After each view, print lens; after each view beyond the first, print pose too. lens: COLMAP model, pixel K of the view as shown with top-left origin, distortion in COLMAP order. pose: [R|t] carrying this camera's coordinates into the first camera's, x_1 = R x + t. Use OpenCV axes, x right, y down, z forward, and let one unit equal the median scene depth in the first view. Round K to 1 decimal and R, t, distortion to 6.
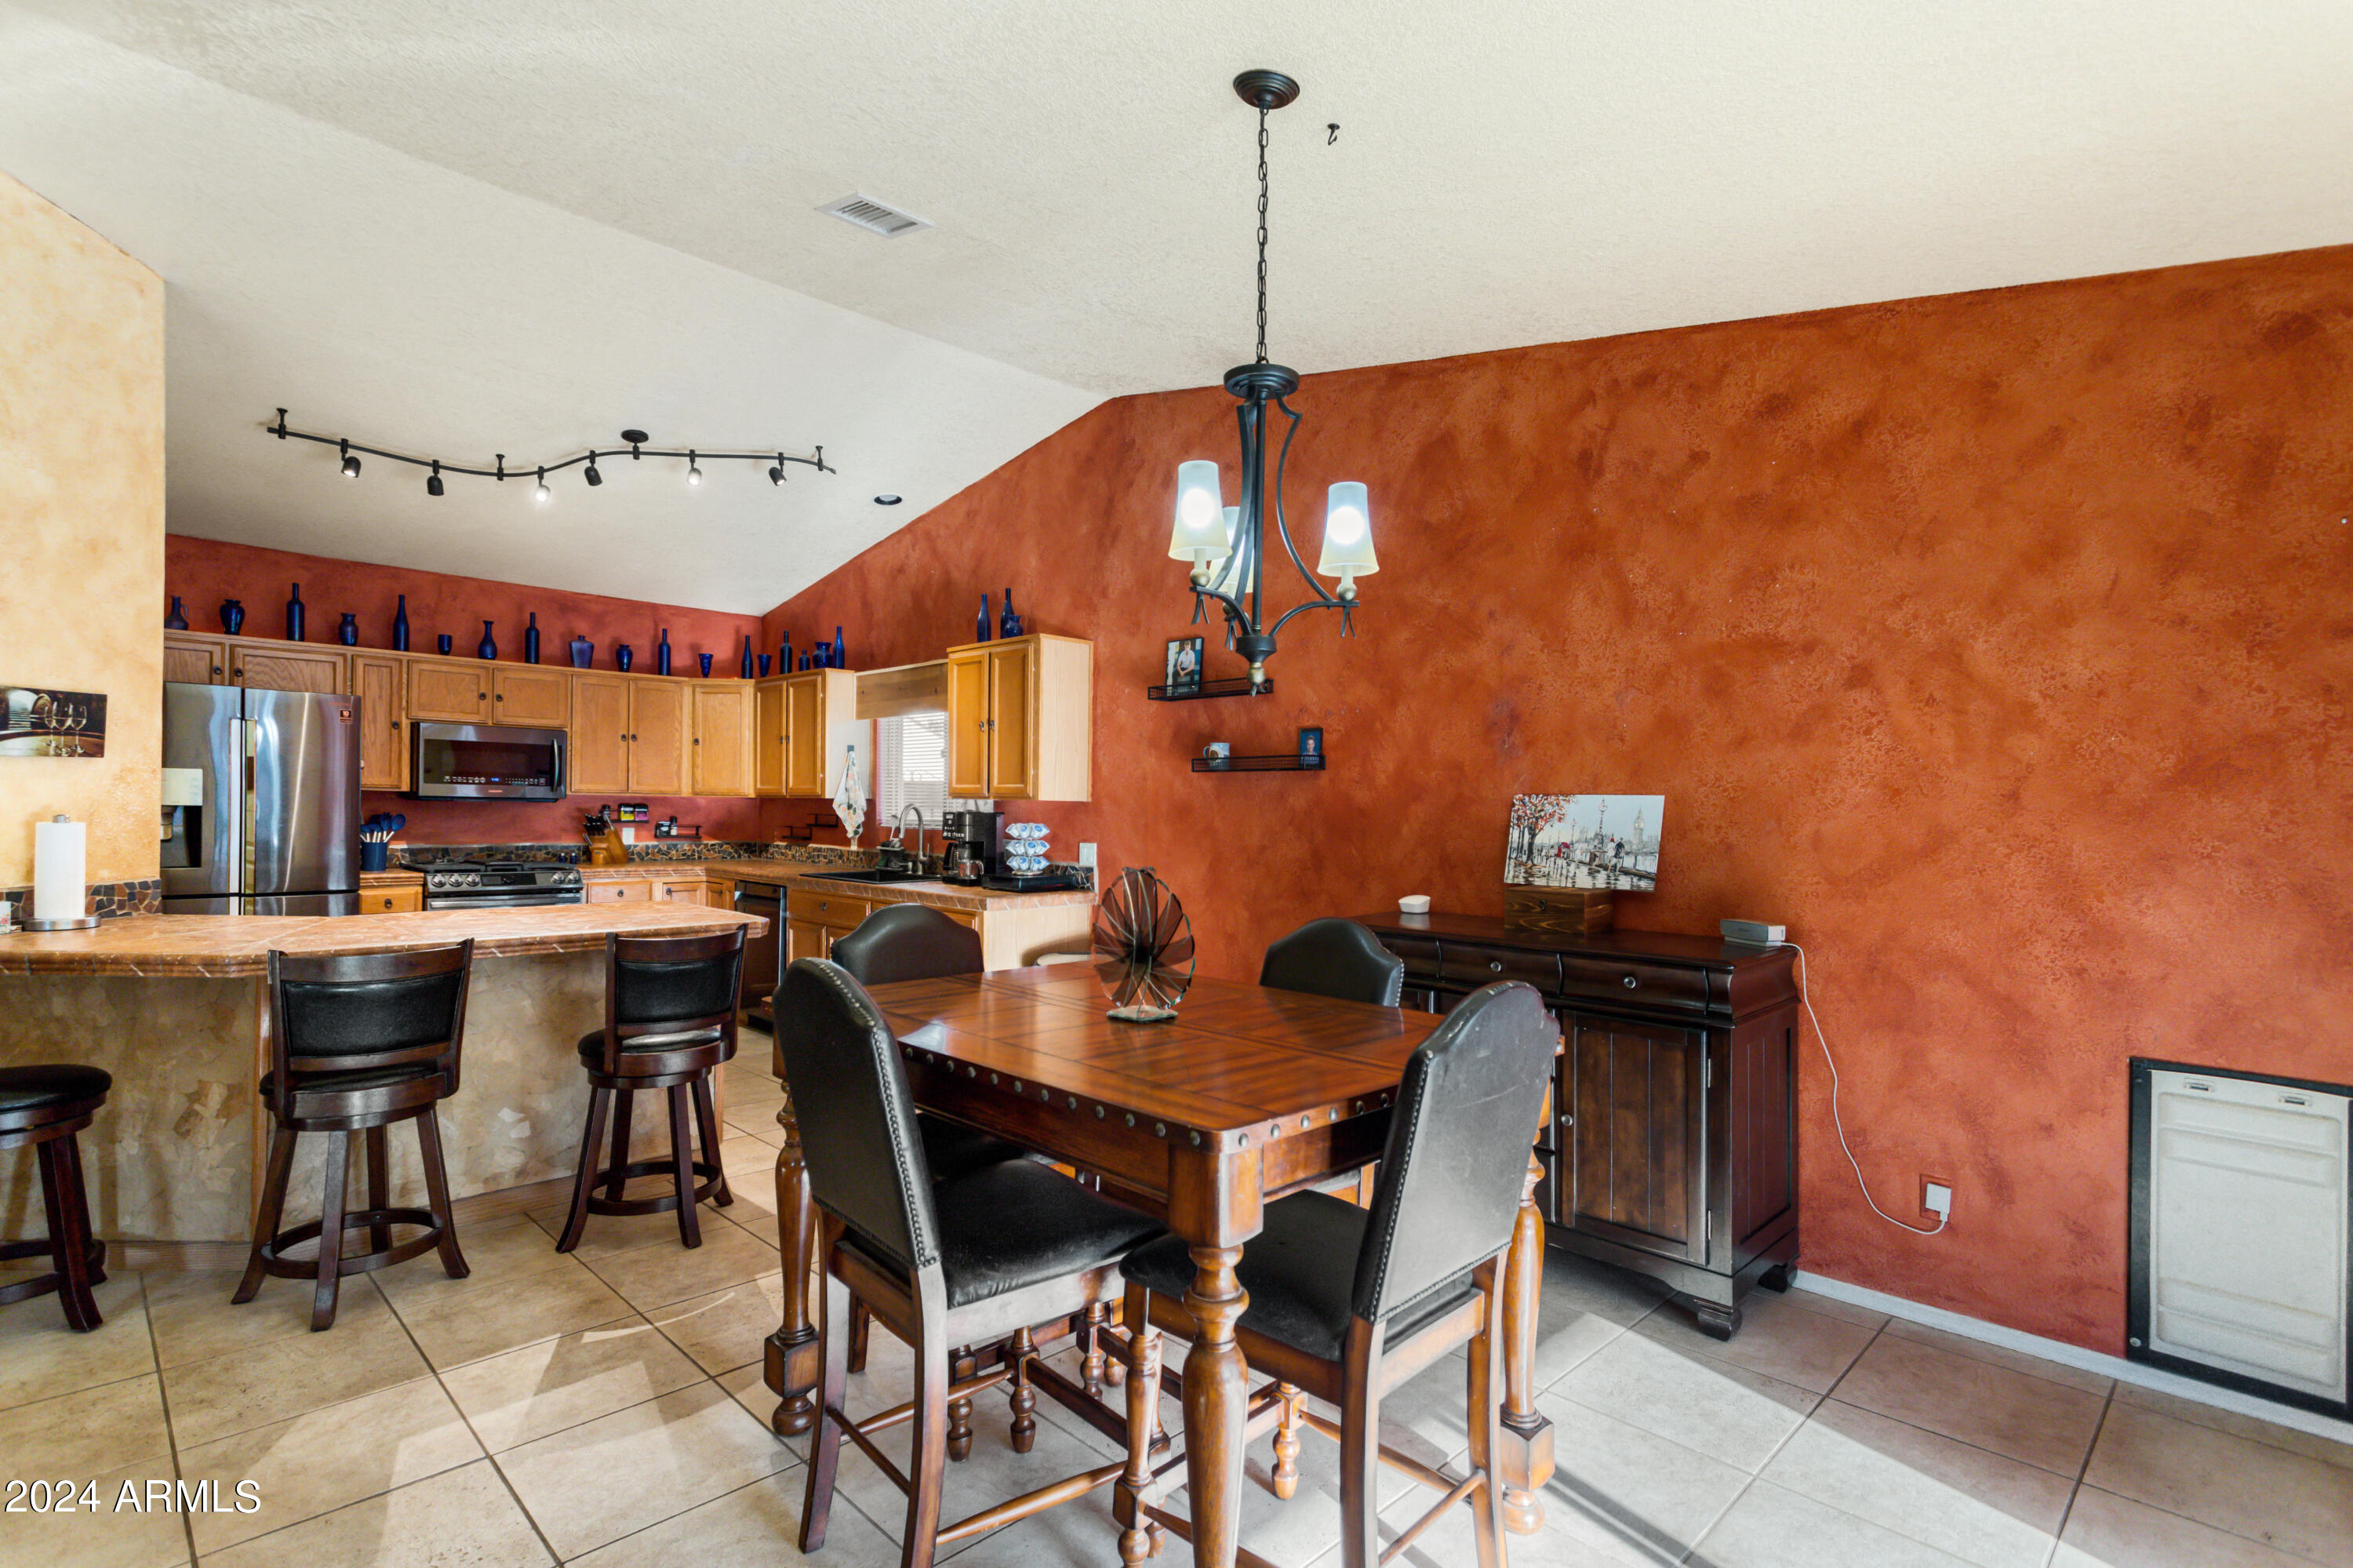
lens RADIAL K [[1125.8, 0, 1168.3], [0, 1125.8, 791.2], [0, 0, 1]] dist [0.005334, 0.002056]
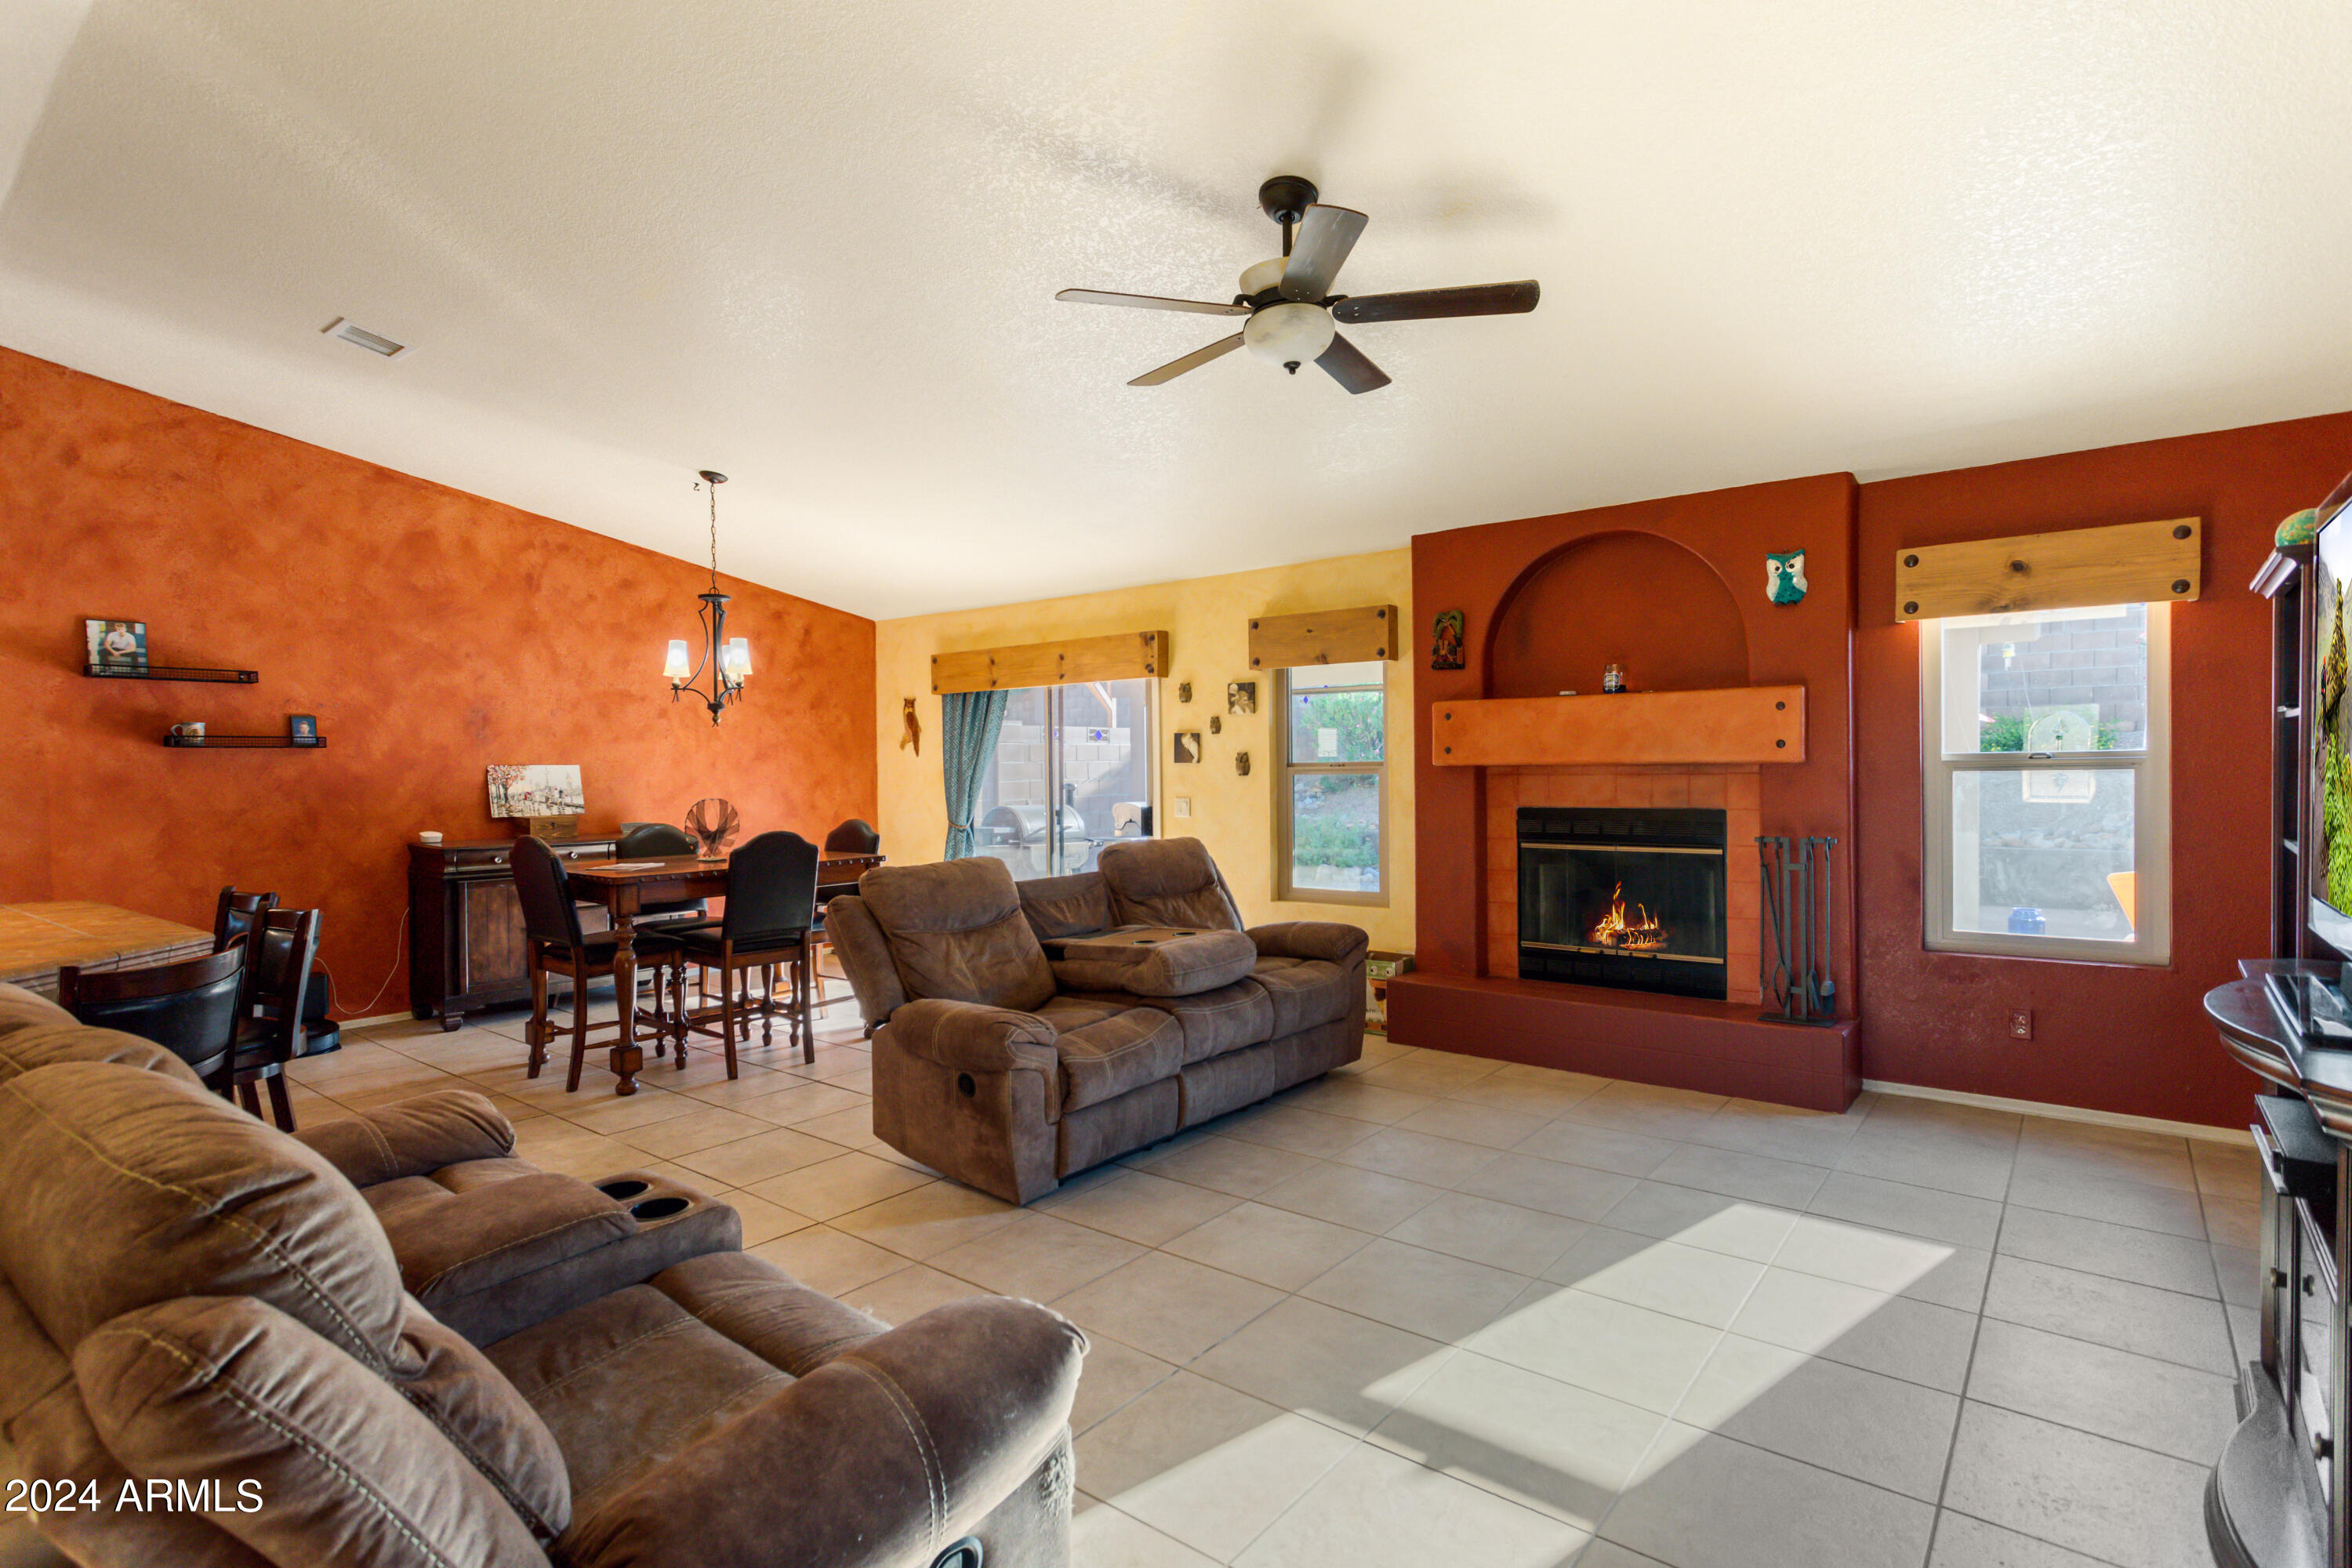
lens RADIAL K [[1153.8, 0, 1164.5], [0, 1153.8, 785.9], [0, 0, 1]] dist [0.016110, 0.000198]
pose [[-0.108153, -0.030916, 0.993653, -1.364230], [-0.005815, 0.999519, 0.030465, -0.022354], [-0.994117, -0.002484, -0.108280, 0.164406]]
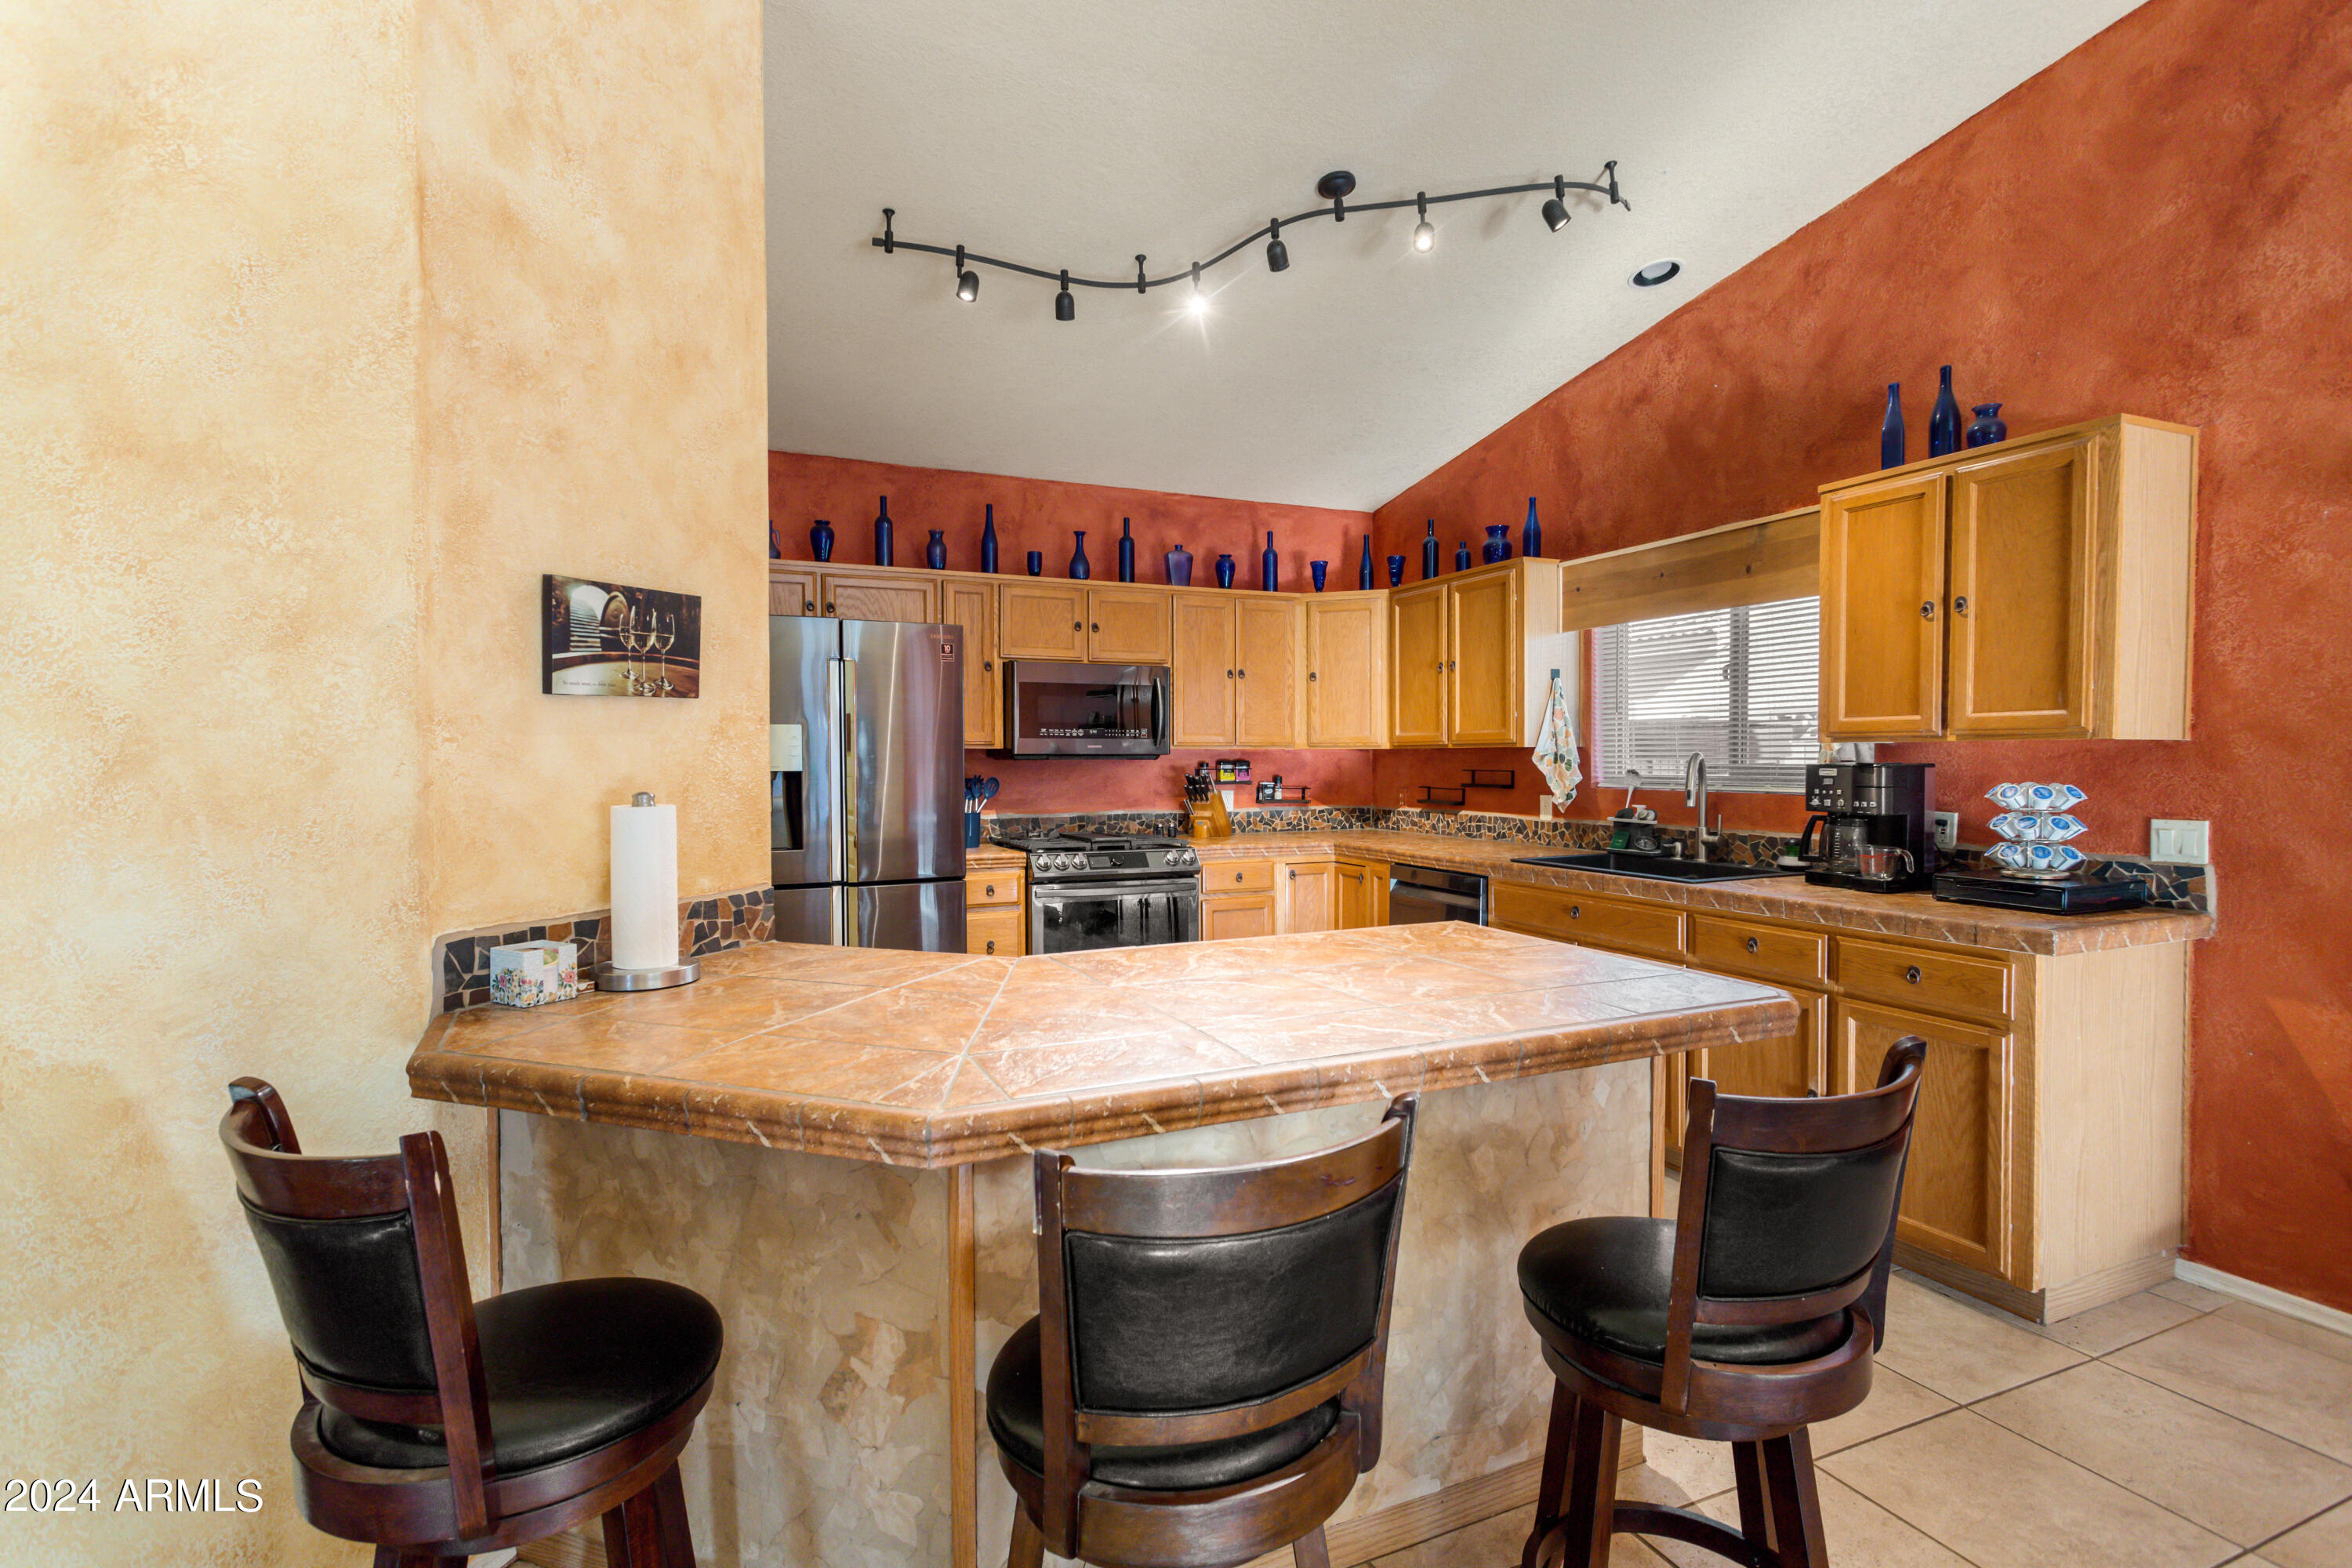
lens RADIAL K [[1125.3, 0, 1167.8], [0, 1125.3, 791.2], [0, 0, 1]] dist [0.005334, 0.002056]
pose [[0.933636, -0.006438, -0.358166, -0.403856], [0.021761, 0.999011, 0.038769, 0.002494], [0.357563, -0.043990, 0.932853, 0.427396]]
